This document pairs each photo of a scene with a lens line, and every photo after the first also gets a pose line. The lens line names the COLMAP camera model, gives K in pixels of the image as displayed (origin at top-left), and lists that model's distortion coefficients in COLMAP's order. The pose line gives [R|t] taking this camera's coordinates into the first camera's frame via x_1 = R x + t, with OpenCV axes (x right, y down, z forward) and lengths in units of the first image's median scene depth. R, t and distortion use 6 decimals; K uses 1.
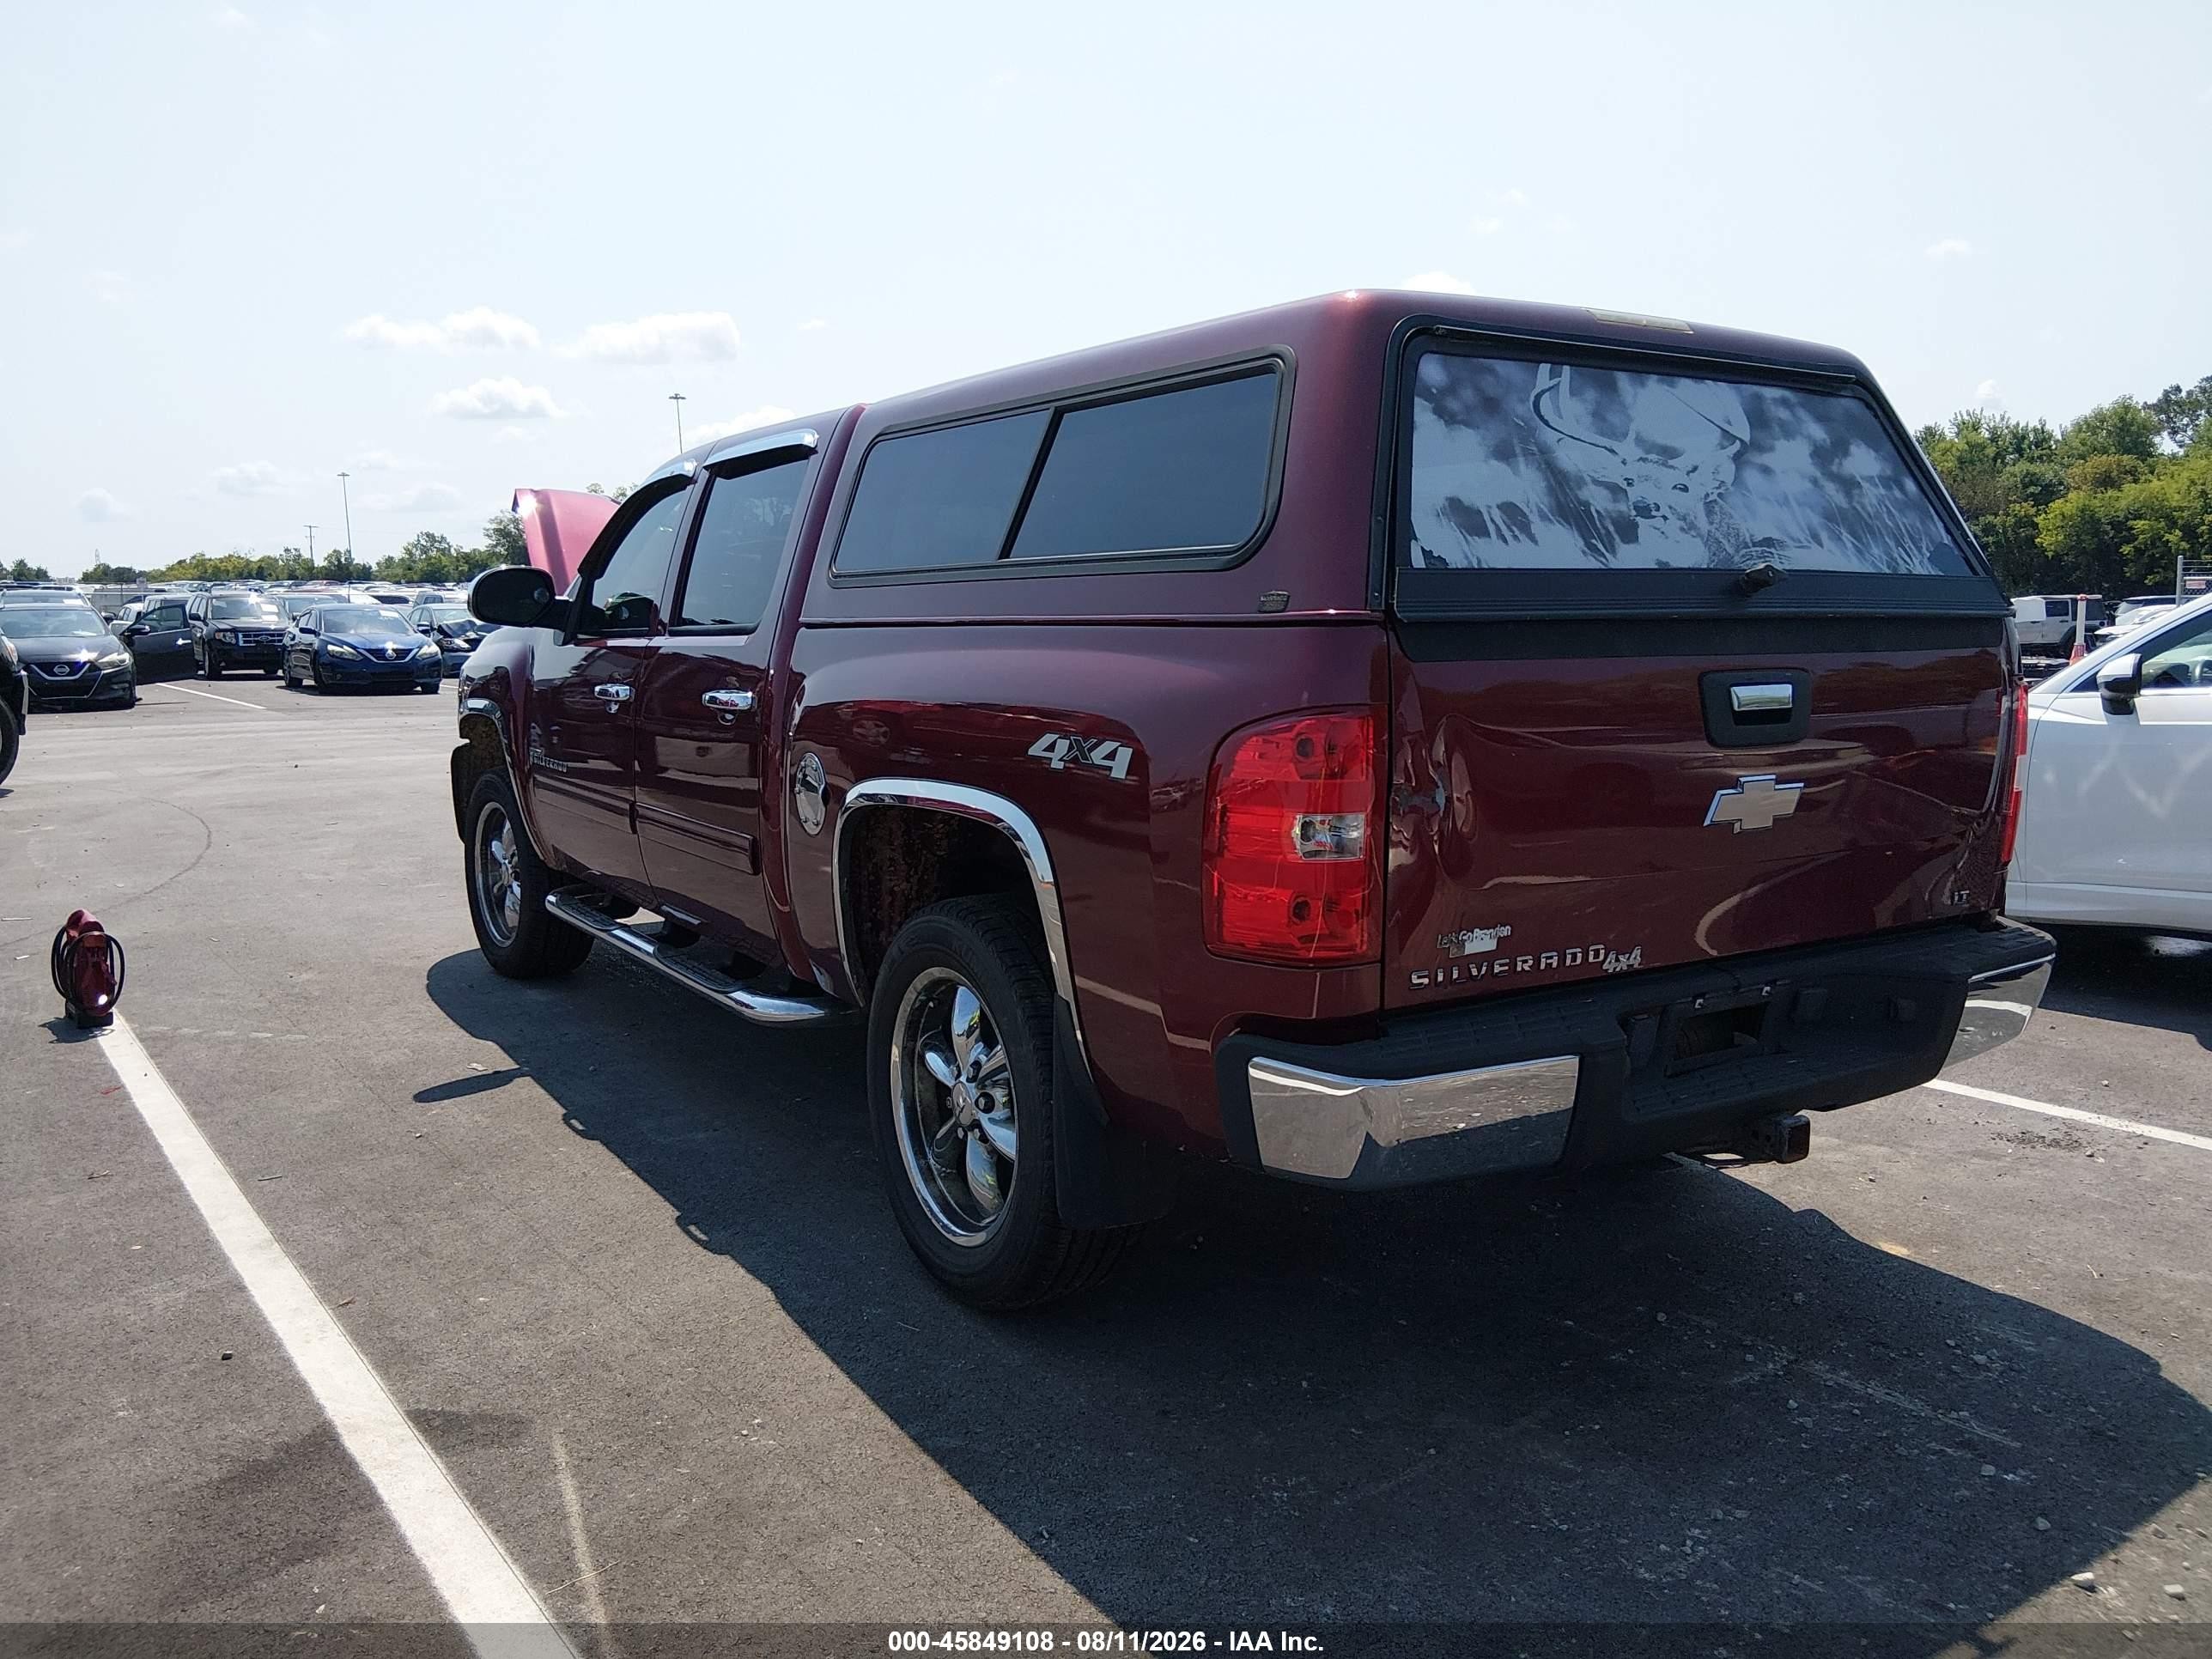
lens RADIAL K [[1689.5, 0, 1116.5], [0, 1689.5, 819.1], [0, 0, 1]] dist [0.000312, -0.021775]
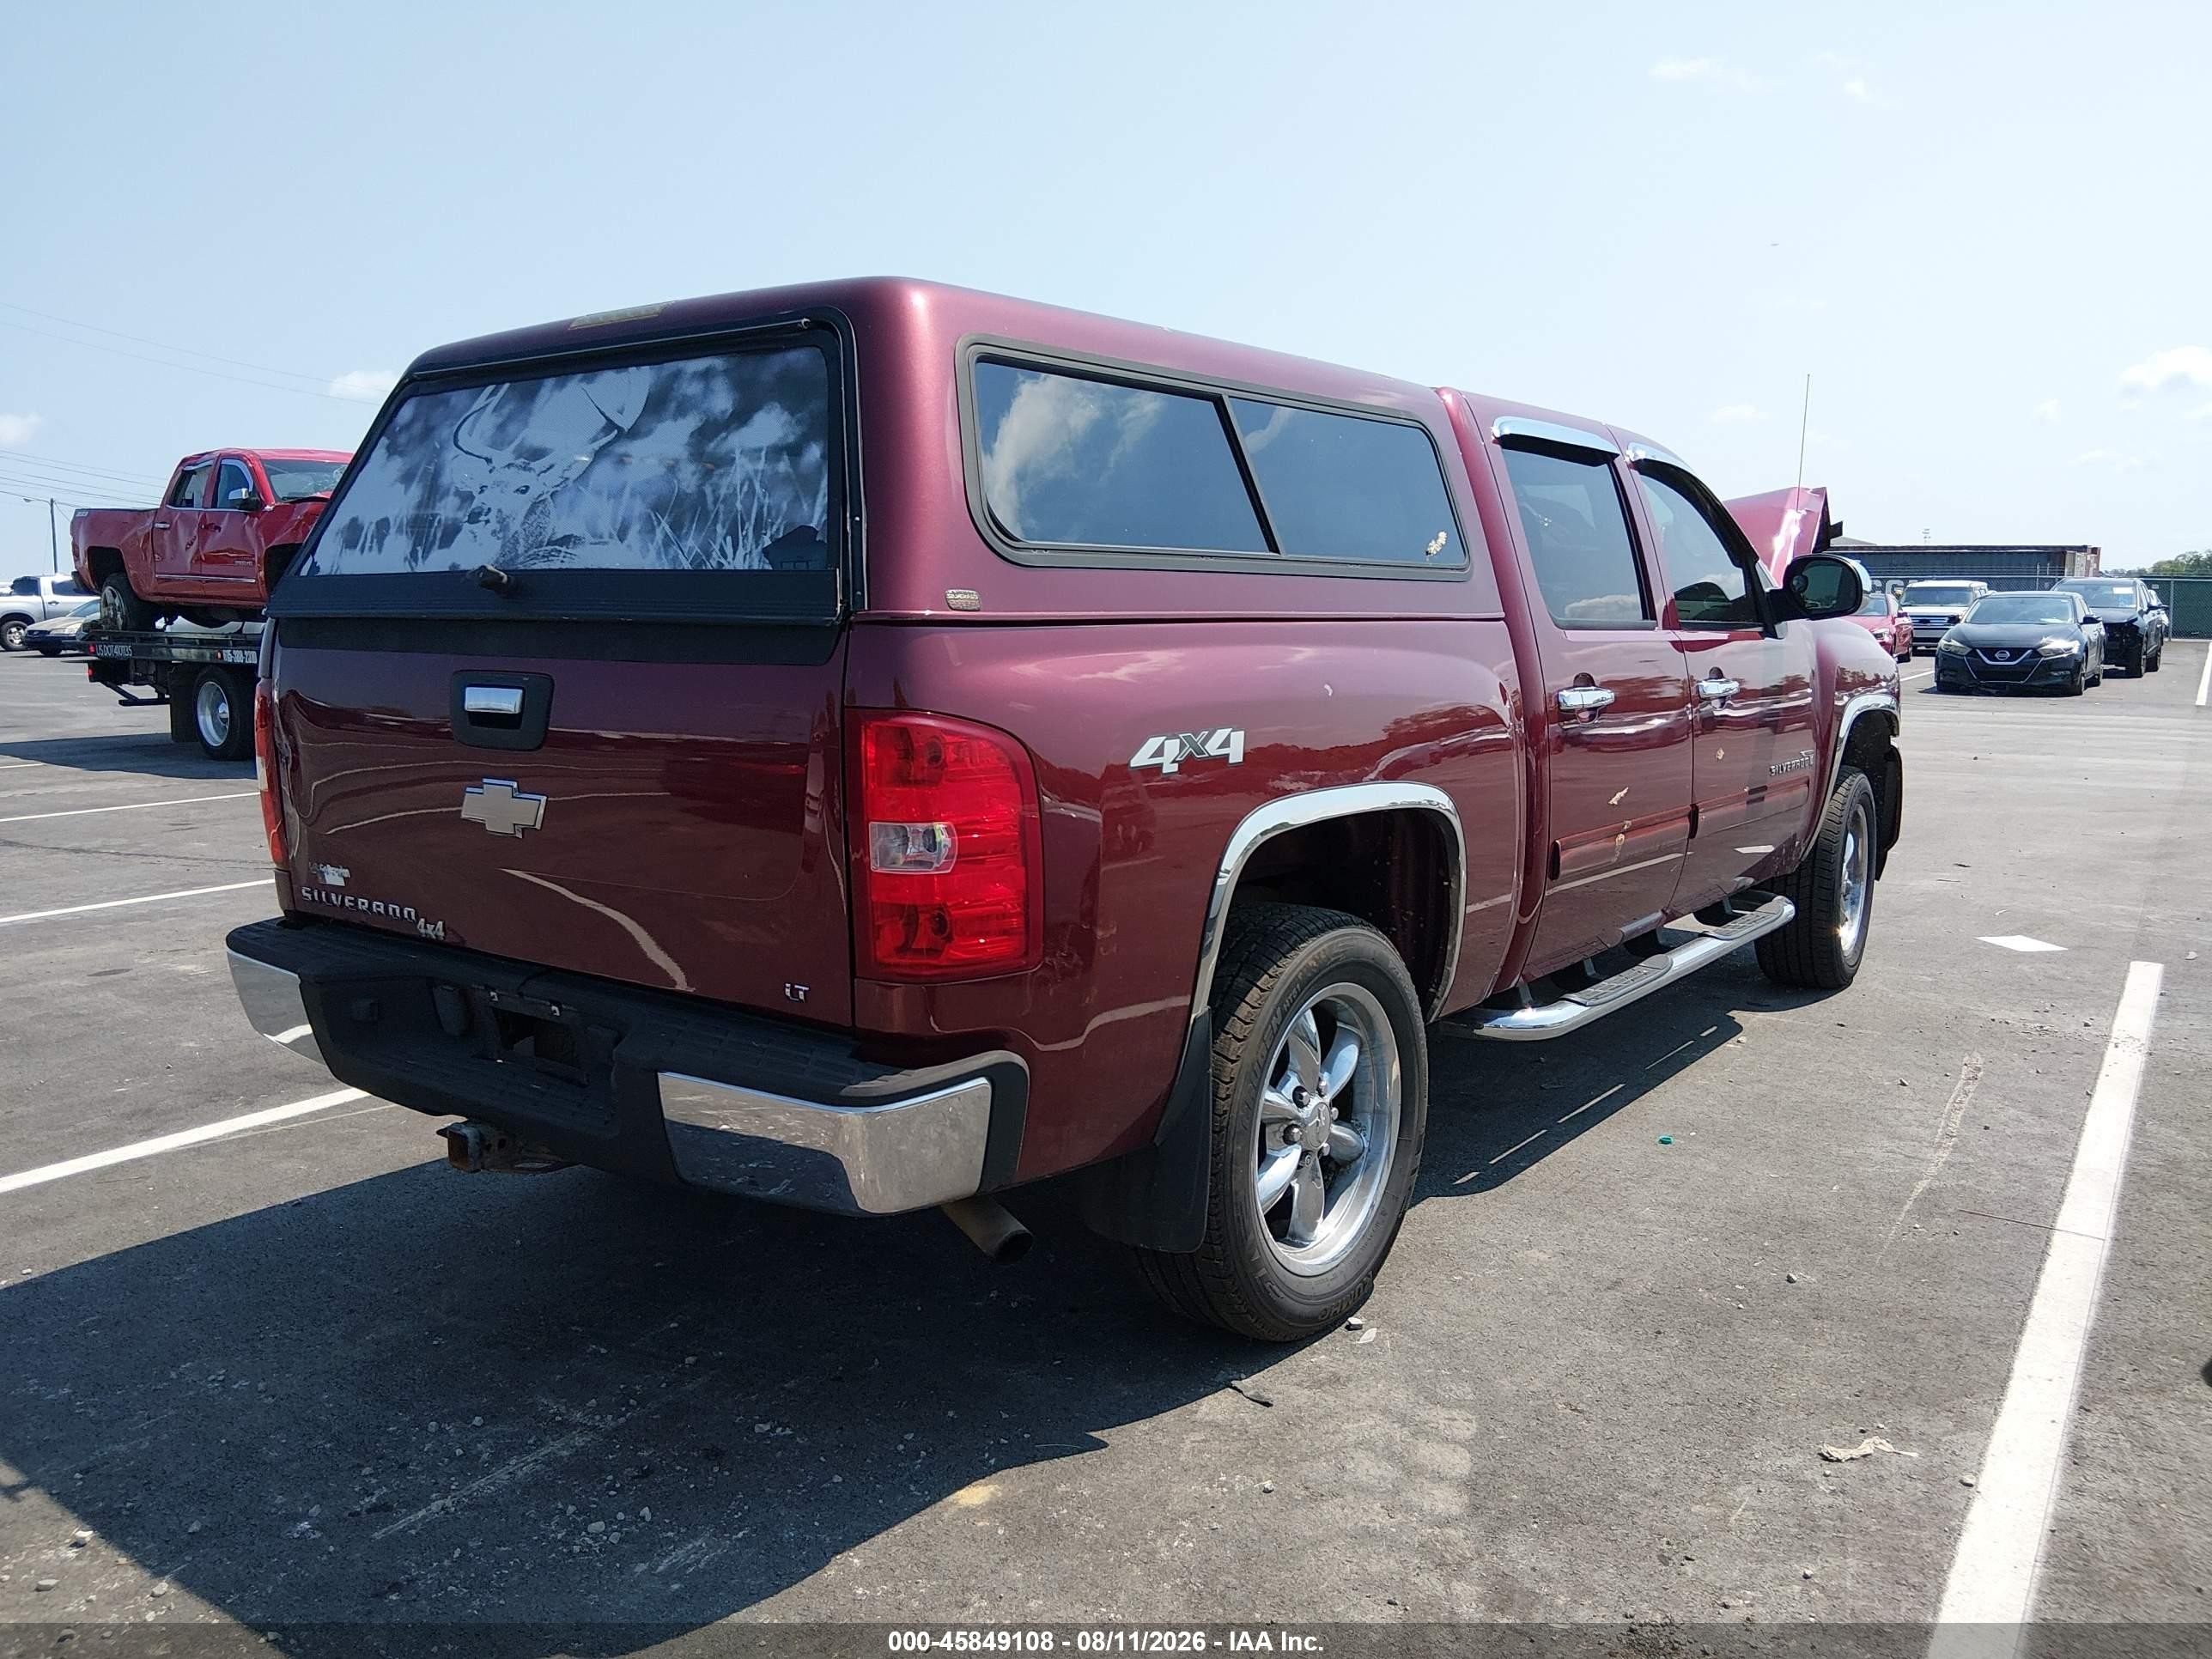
lens RADIAL K [[1741.4, 0, 1190.5], [0, 1741.4, 825.6], [0, 0, 1]] dist [0.033197, -0.022261]
pose [[0.363345, 0.124079, -0.923355, 1.521916], [-0.117527, 0.989279, 0.086690, -0.139443], [0.924212, 0.077021, 0.374033, 1.025058]]
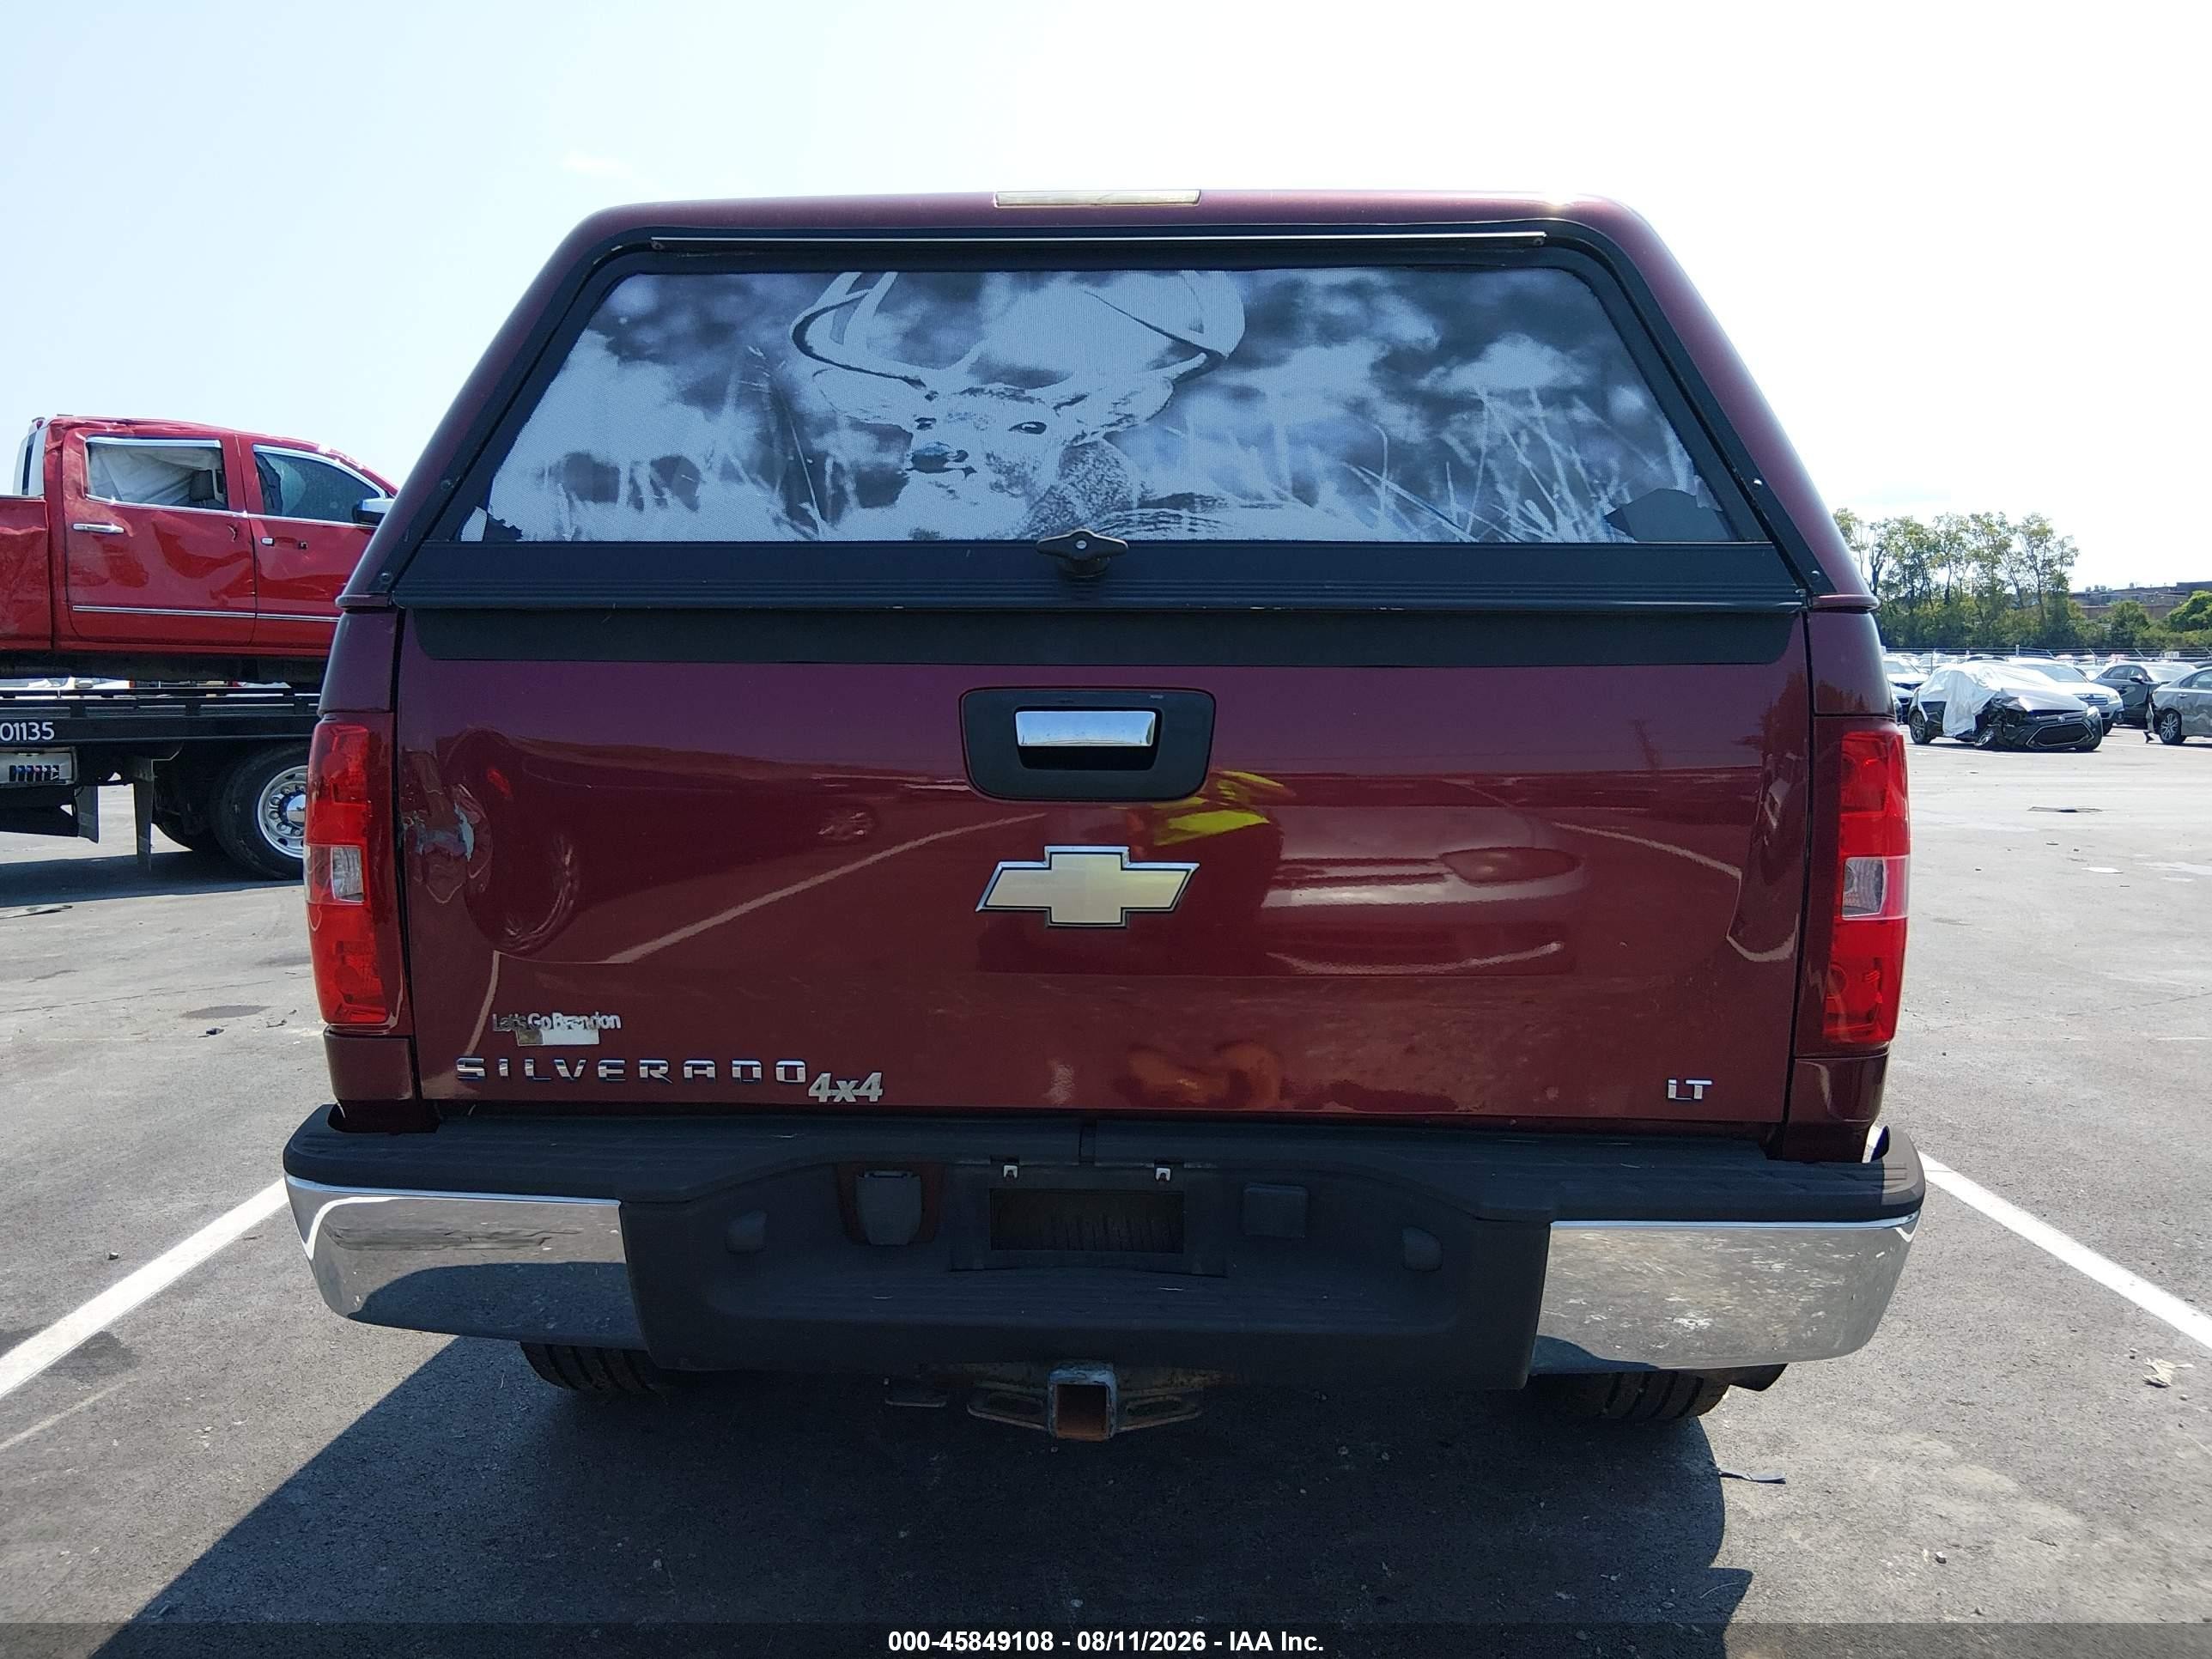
lens RADIAL K [[1663.8, 0, 1156.9], [0, 1663.8, 833.4], [0, 0, 1]] dist [0.061334, -0.104897]
pose [[0.828212, 0.055028, -0.557707, 0.796192], [-0.075074, 0.997092, -0.013107, -0.024666], [0.555364, 0.052725, 0.829934, 0.481047]]
